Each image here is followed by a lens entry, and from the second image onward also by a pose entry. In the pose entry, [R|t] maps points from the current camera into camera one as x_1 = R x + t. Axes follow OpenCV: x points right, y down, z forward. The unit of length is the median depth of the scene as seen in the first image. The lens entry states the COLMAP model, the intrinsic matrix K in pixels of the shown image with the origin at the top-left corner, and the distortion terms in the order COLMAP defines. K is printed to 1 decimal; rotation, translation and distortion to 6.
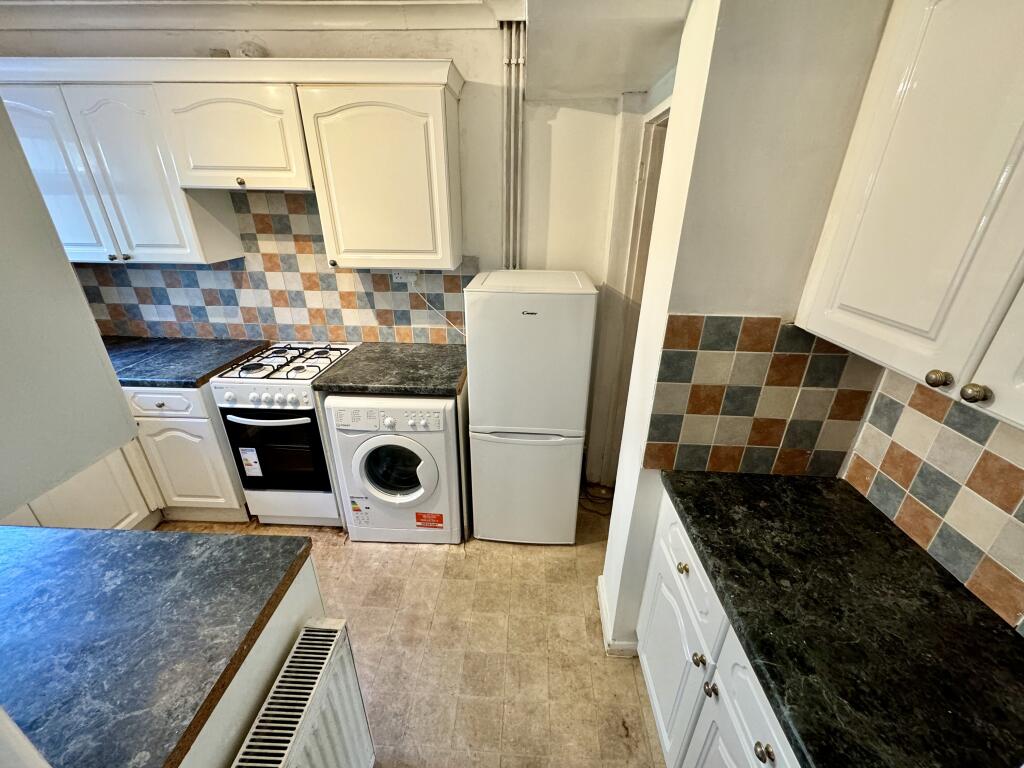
lens RADIAL K [[406.3, 0, 511.9], [0, 406.3, 383.2], [0, 0, 1]] dist [-0.000459, -0.000516]
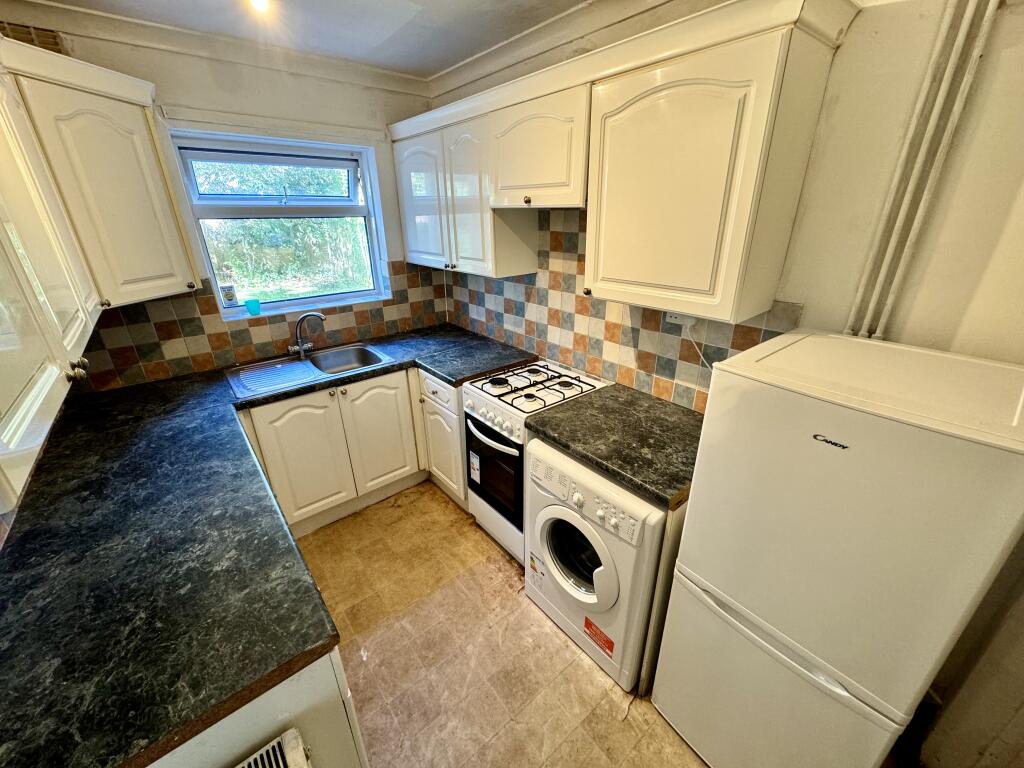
lens RADIAL K [[406.3, 0, 513.6], [0, 406.3, 383.6], [0, 0, 1]] dist [-0.000459, -0.000516]
pose [[0.668461, 0.272619, -0.691982, 0.084285], [-0.285945, 0.953091, 0.099262, -0.138172], [0.686583, 0.131516, 0.715058, 0.283757]]
